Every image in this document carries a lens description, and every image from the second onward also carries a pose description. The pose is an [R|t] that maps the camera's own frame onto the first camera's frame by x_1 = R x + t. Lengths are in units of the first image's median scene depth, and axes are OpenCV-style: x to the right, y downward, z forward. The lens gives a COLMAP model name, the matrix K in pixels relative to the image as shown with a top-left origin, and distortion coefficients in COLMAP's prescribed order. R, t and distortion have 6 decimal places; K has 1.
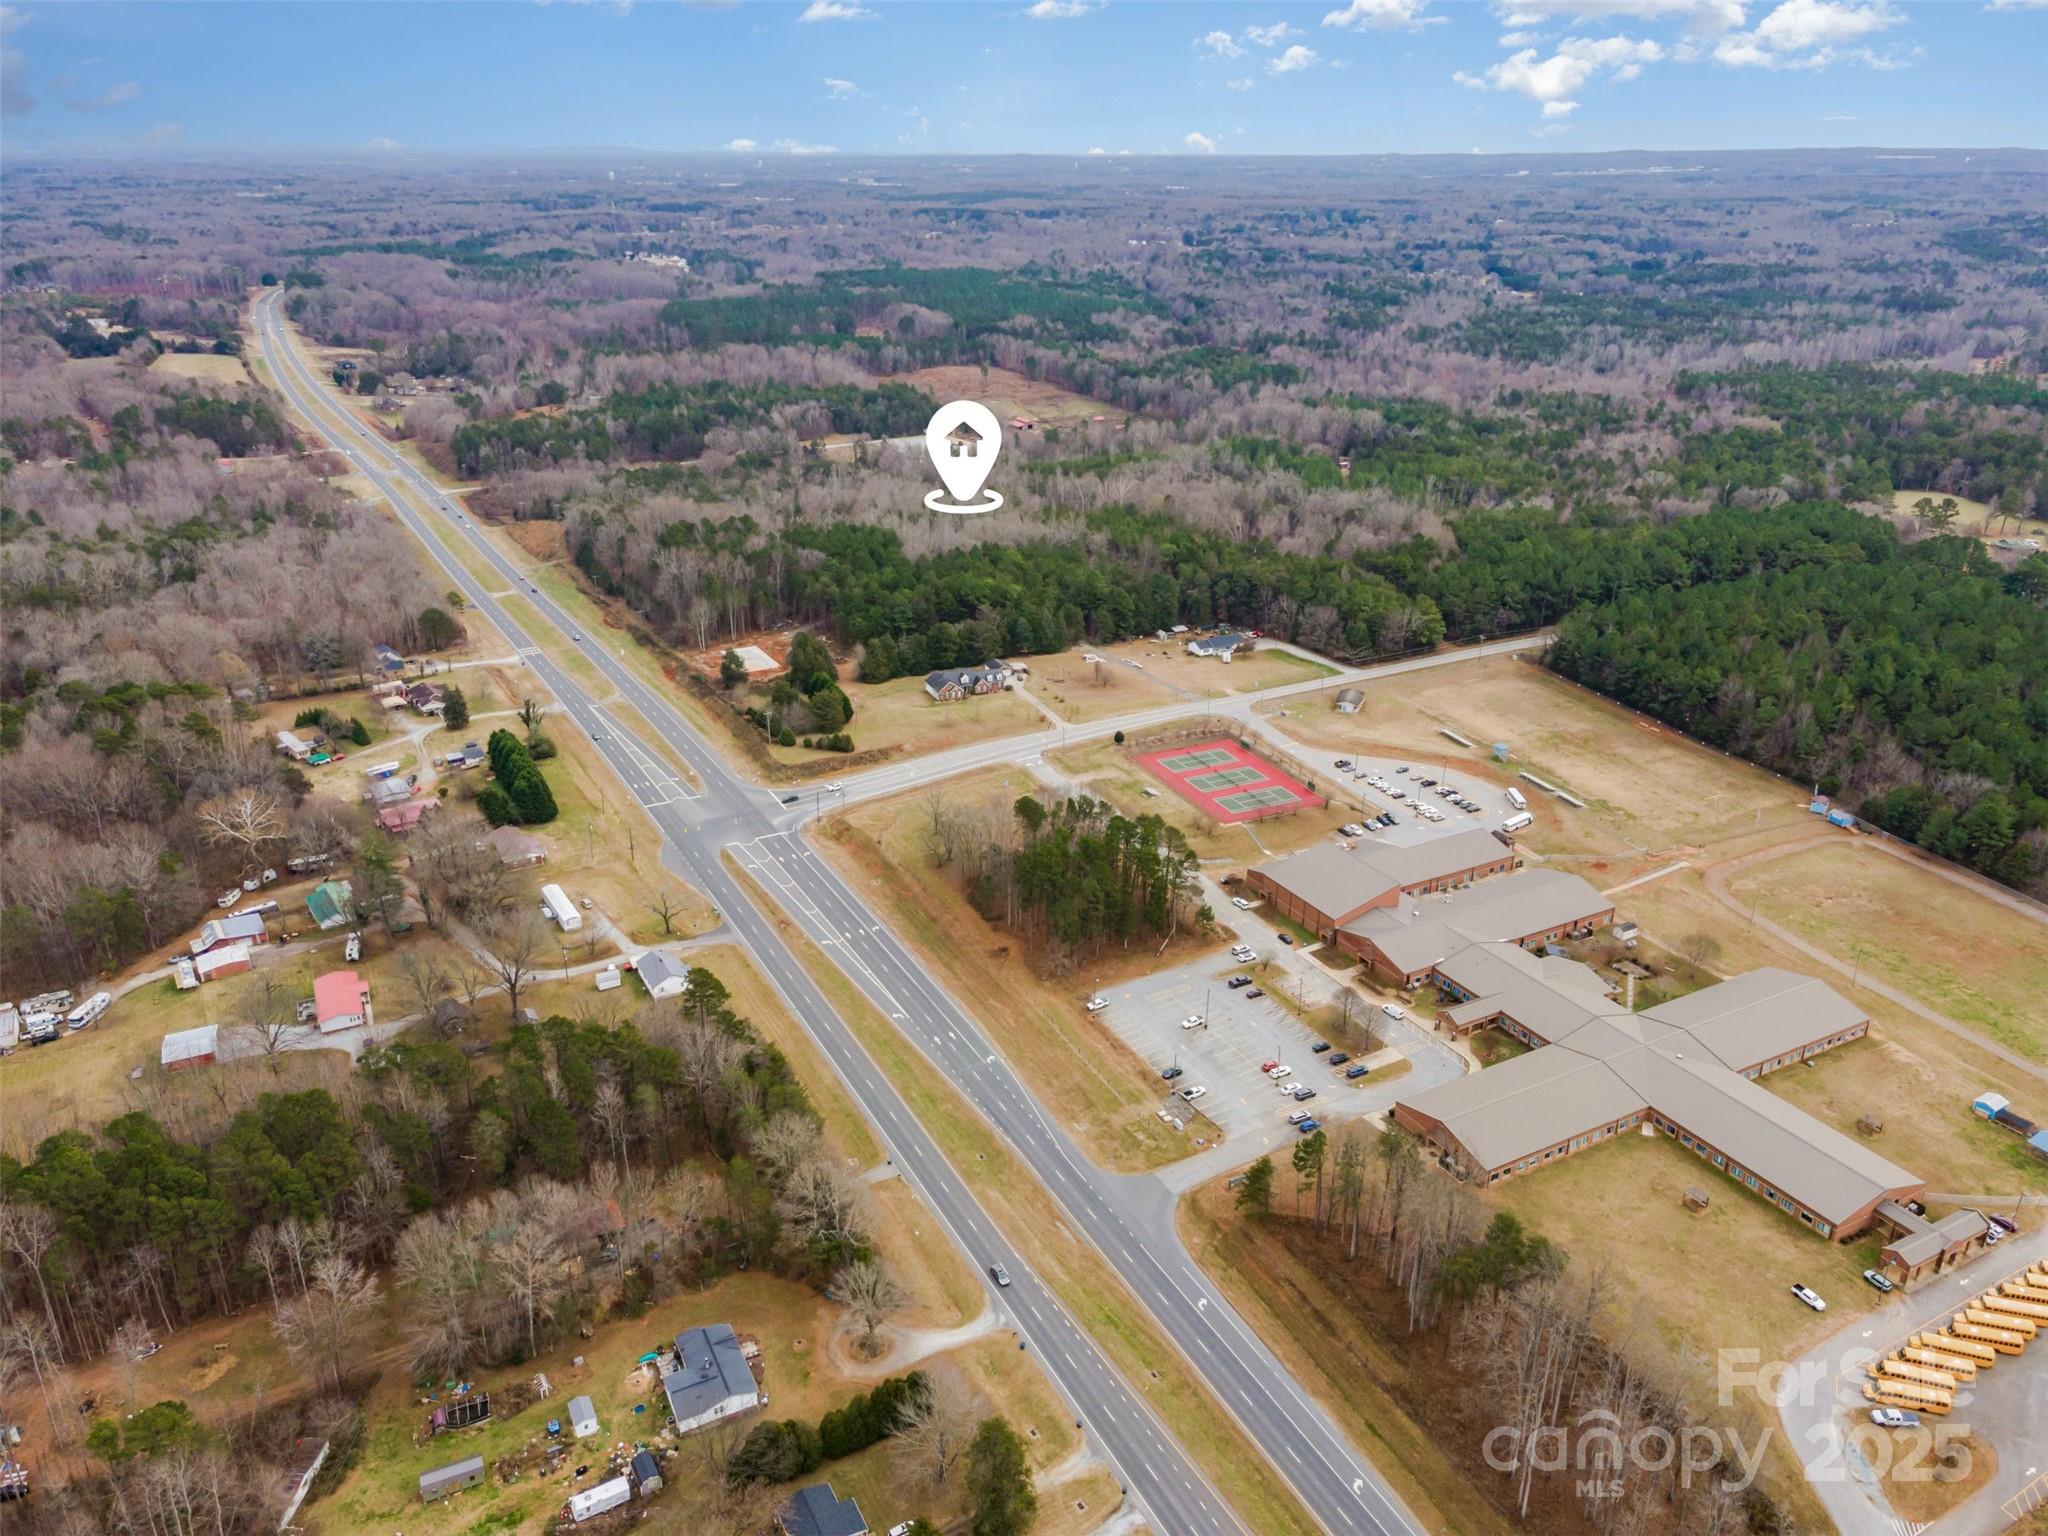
lens RADIAL K [[1492.9, 0, 1017.6], [0, 1492.9, 770.0], [0, 0, 1]] dist [0.013436, 0.061634]
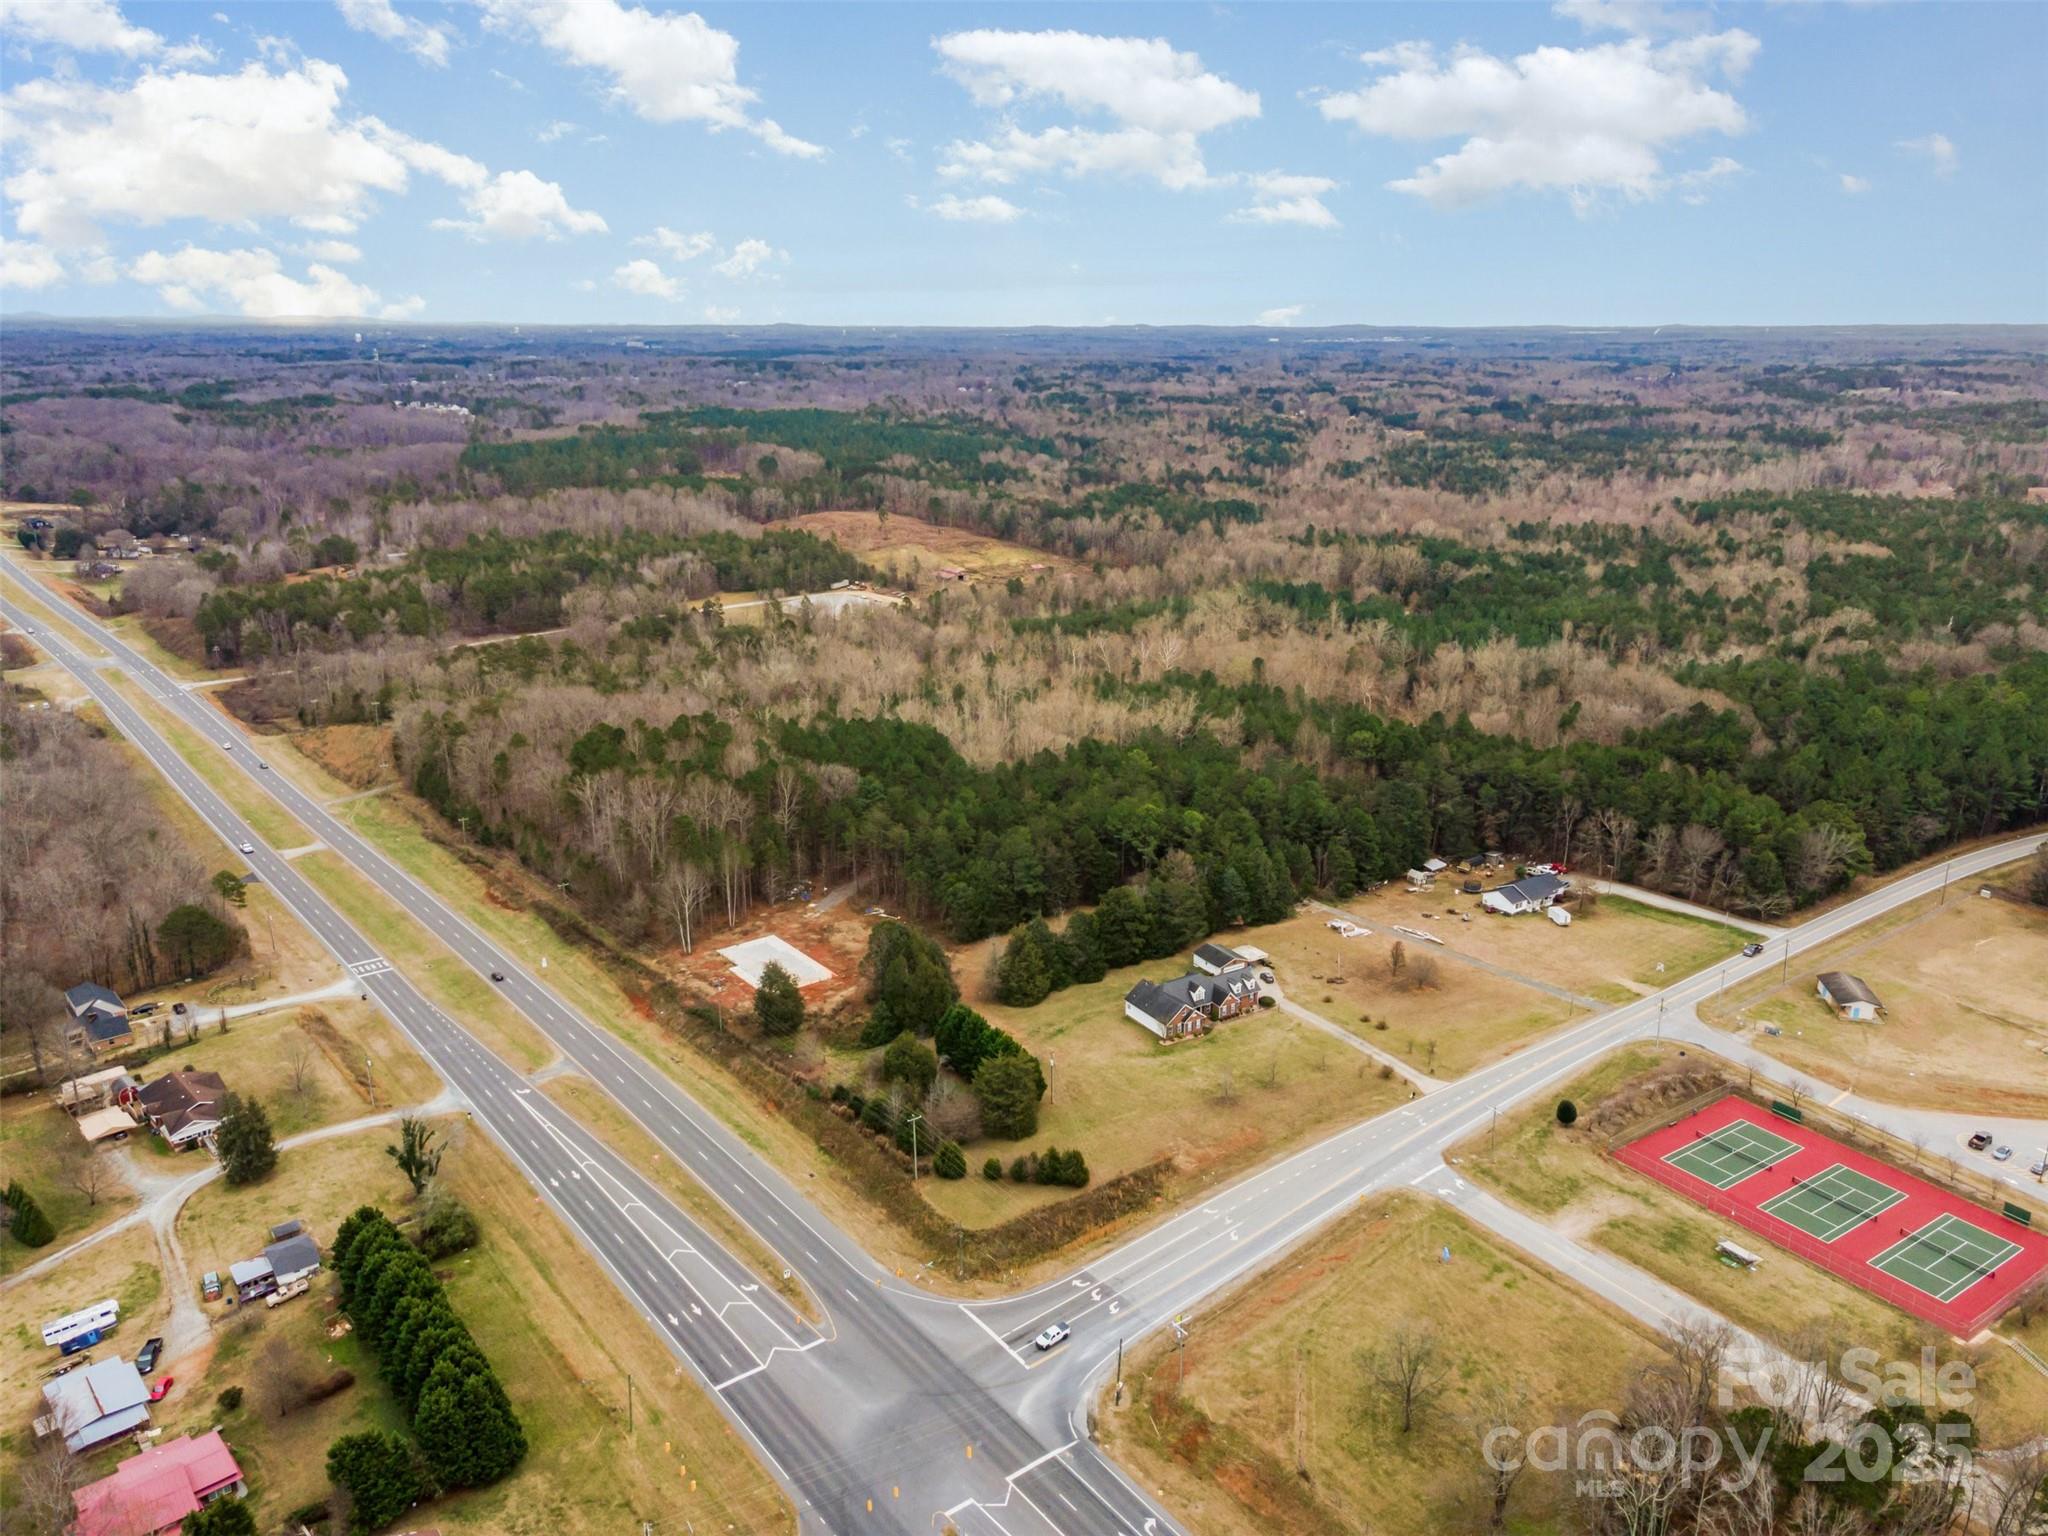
lens RADIAL K [[1492.9, 0, 1017.6], [0, 1492.9, 770.0], [0, 0, 1]] dist [0.013436, 0.061634]
pose [[0.987462, -0.044088, 0.151576, -0.113121], [0.059498, 0.993339, -0.098681, -0.056919], [-0.146216, 0.106463, 0.983507, 0.267946]]
